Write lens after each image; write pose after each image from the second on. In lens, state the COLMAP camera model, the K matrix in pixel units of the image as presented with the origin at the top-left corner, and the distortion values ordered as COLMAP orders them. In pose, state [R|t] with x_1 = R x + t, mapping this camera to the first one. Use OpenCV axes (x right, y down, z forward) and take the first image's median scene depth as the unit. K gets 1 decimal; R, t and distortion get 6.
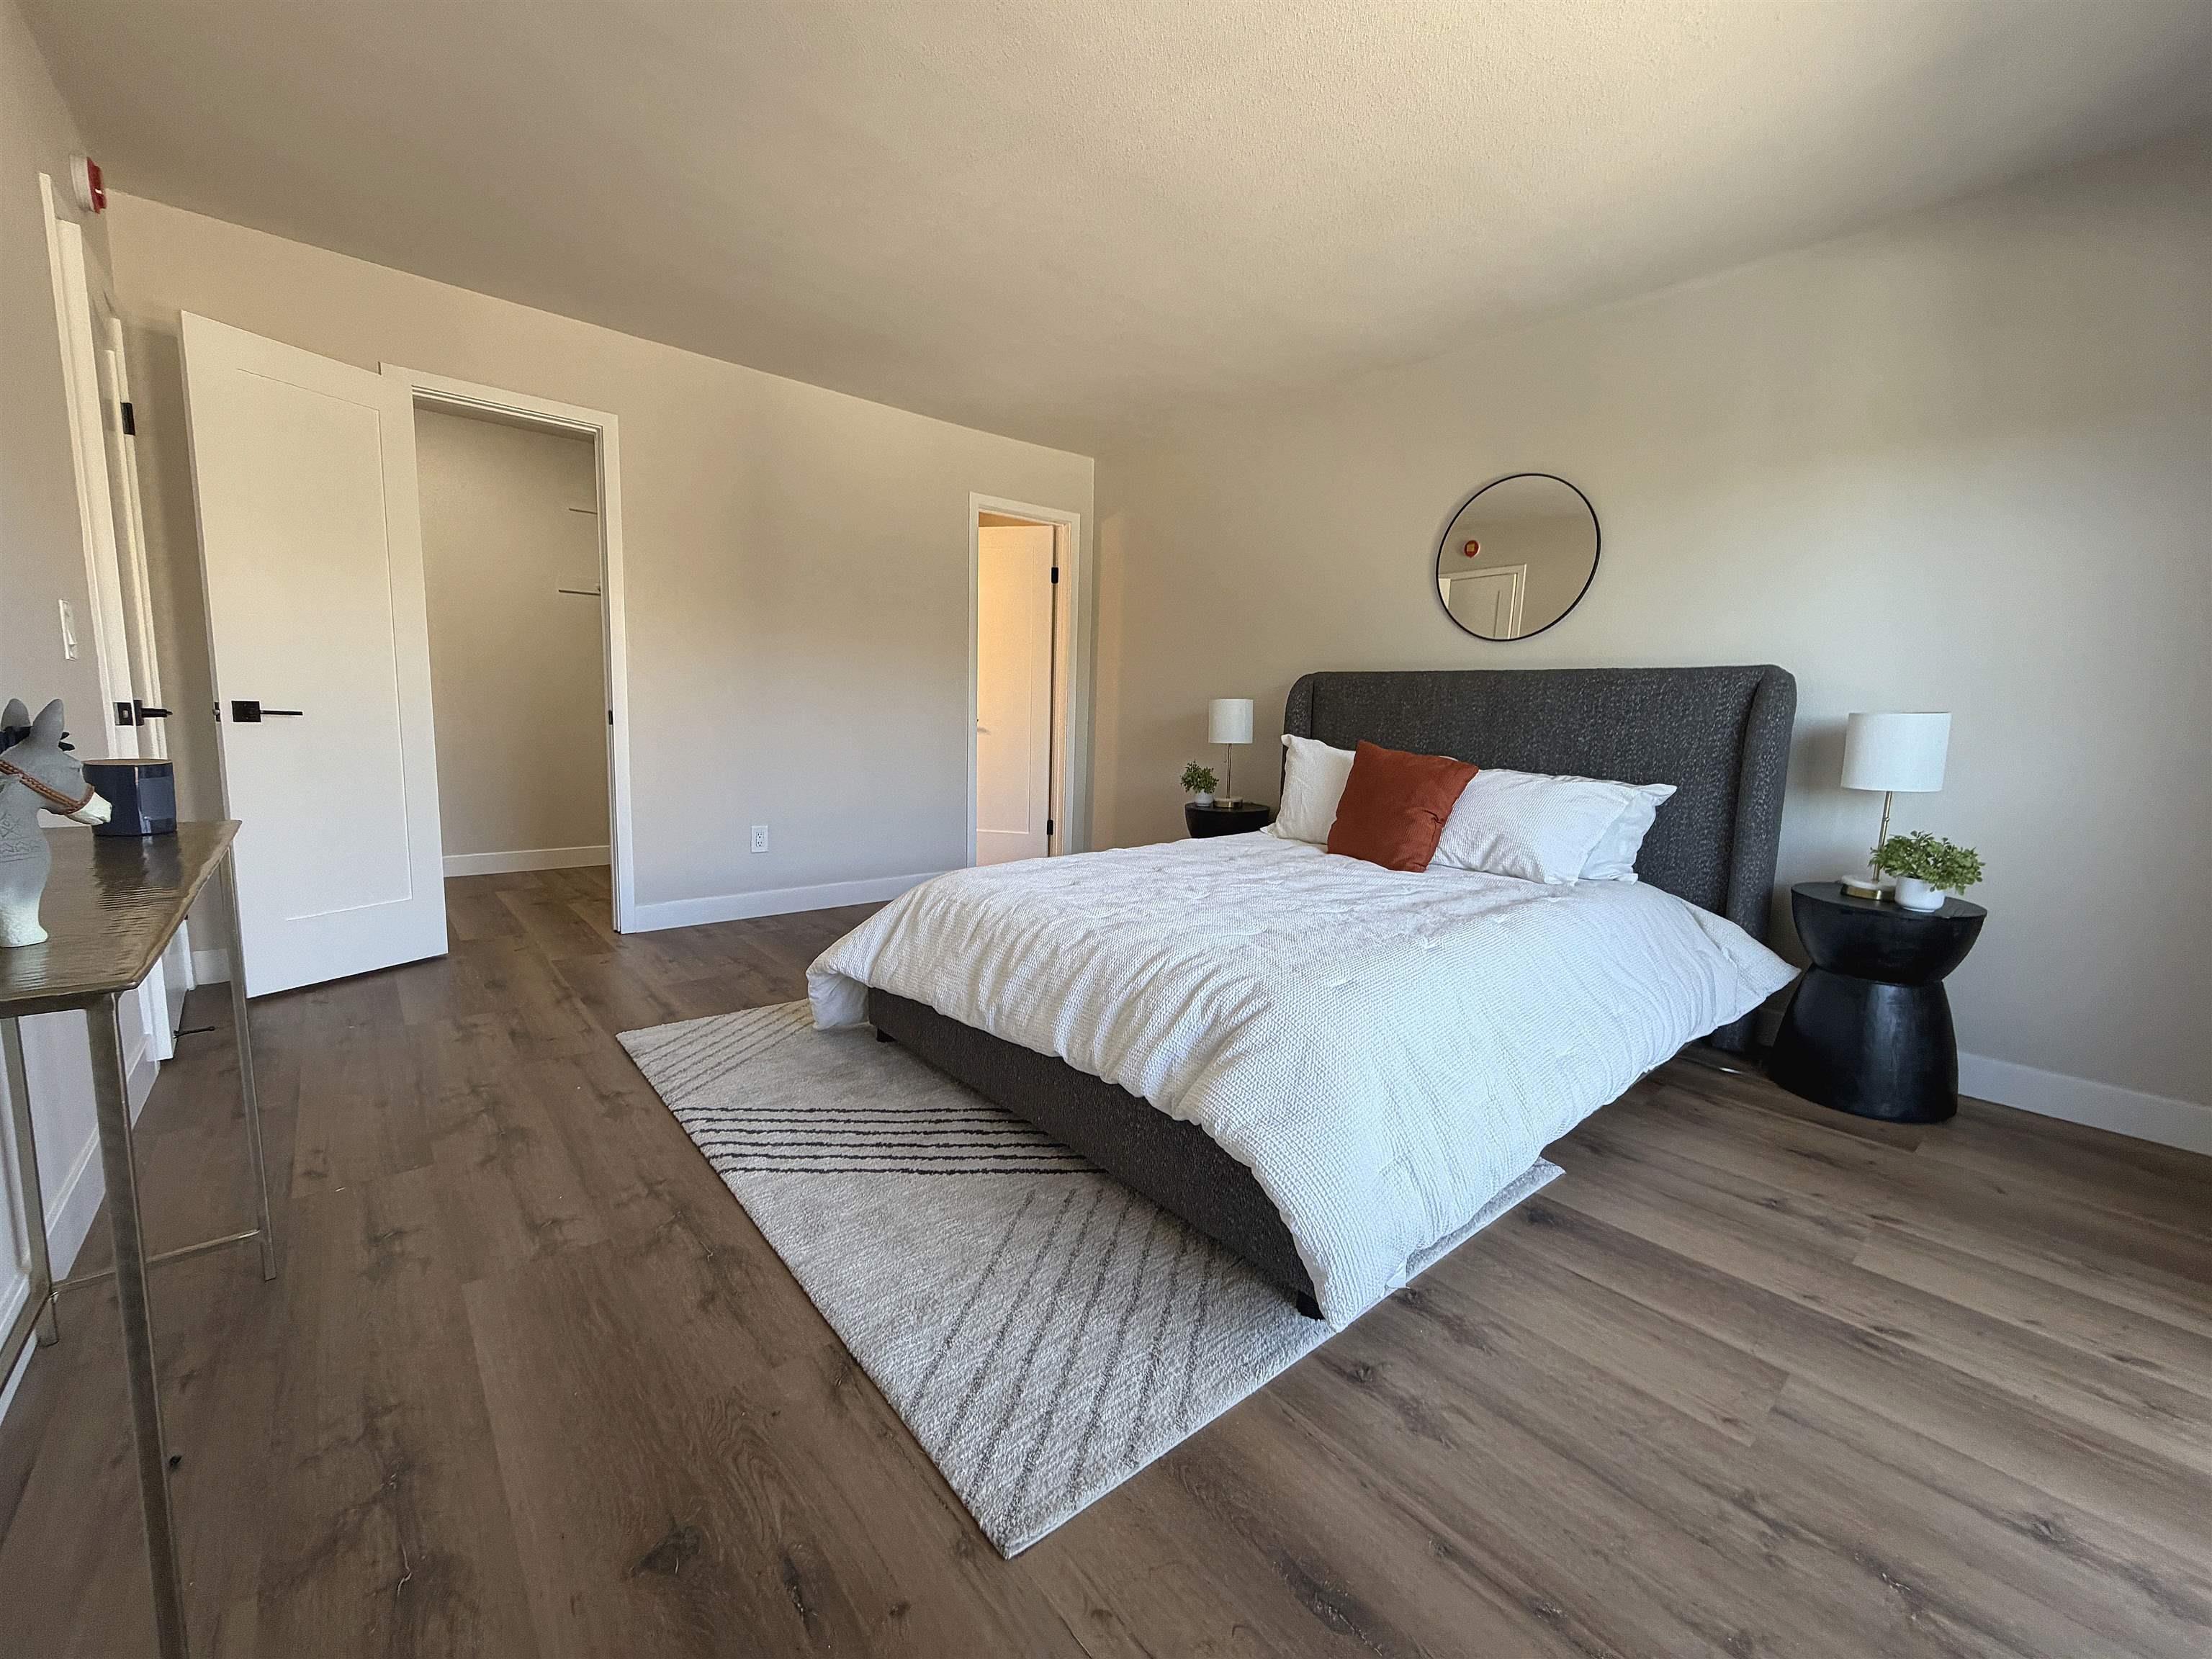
lens RADIAL K [[872.6, 0, 1106.0], [0, 872.6, 829.5], [0, 0, 1]] dist [0.001321, -0.005059]
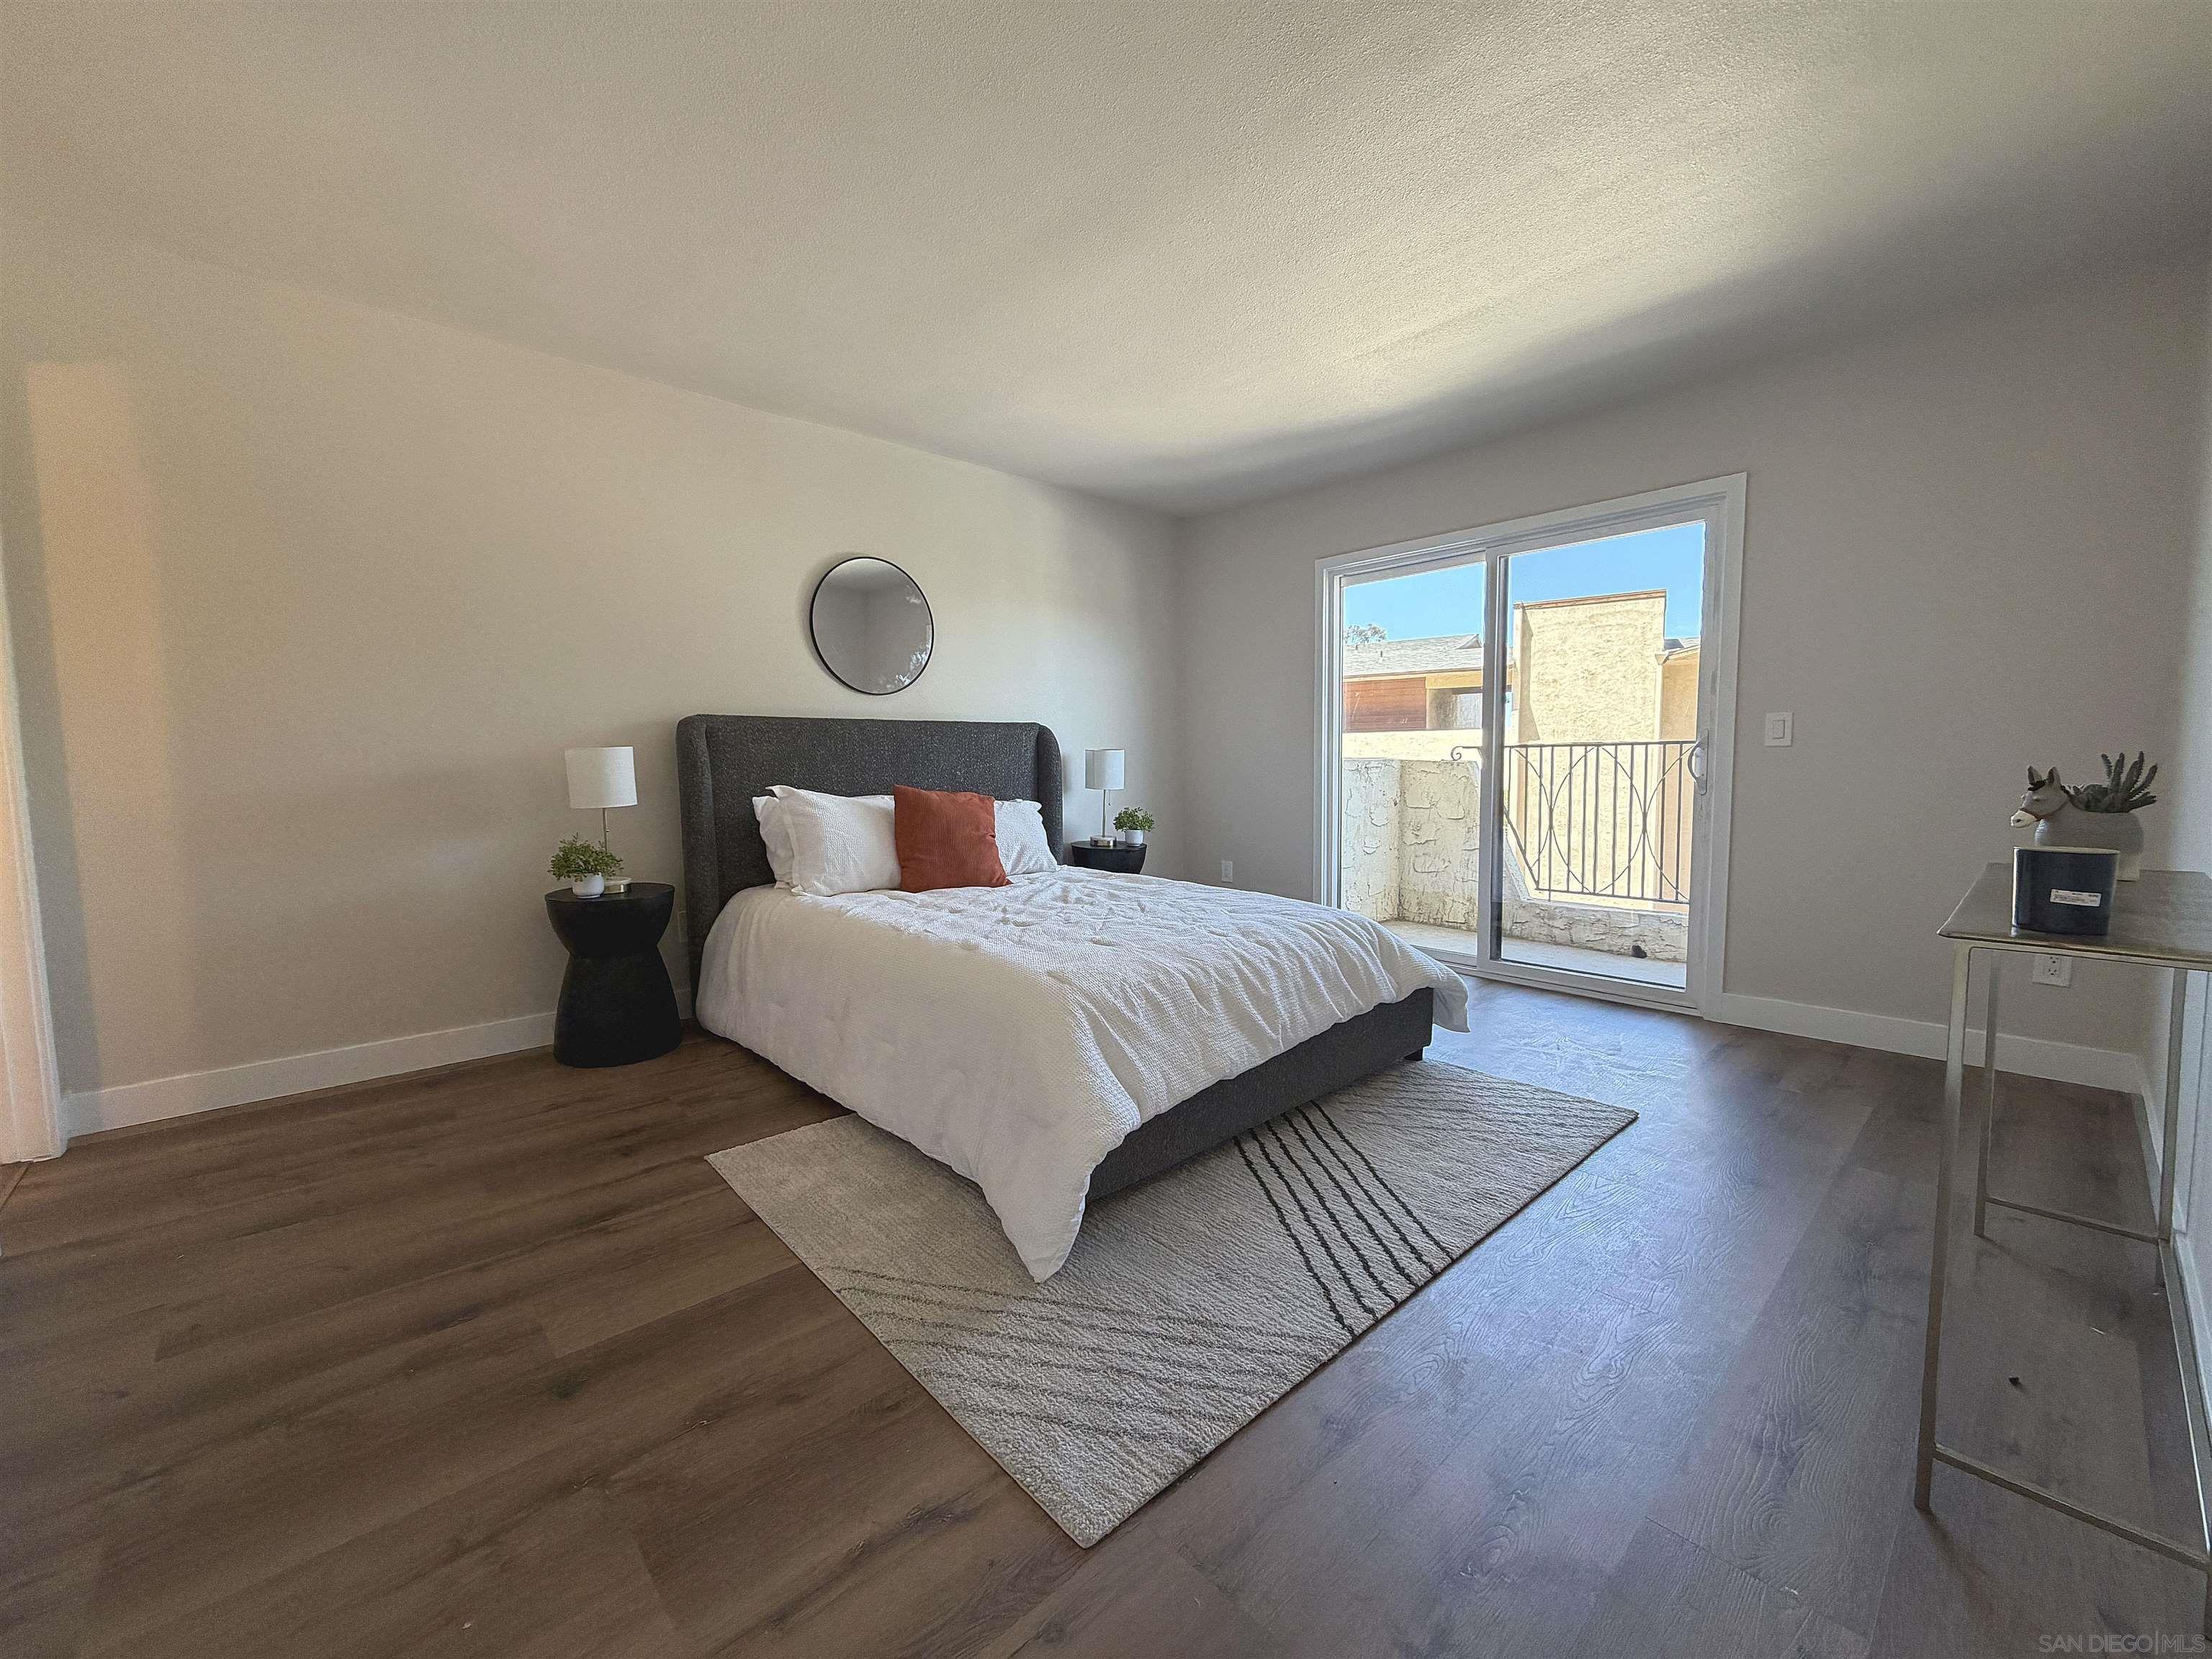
lens RADIAL K [[868.8, 0, 1106.0], [0, 868.8, 829.5], [0, 0, 1]] dist [0.000749, 0.000073]
pose [[-0.018194, -0.110704, 0.993687, -0.895991], [0.145381, 0.982996, 0.112175, -0.151602], [-0.989208, 0.146504, -0.001790, 0.884525]]
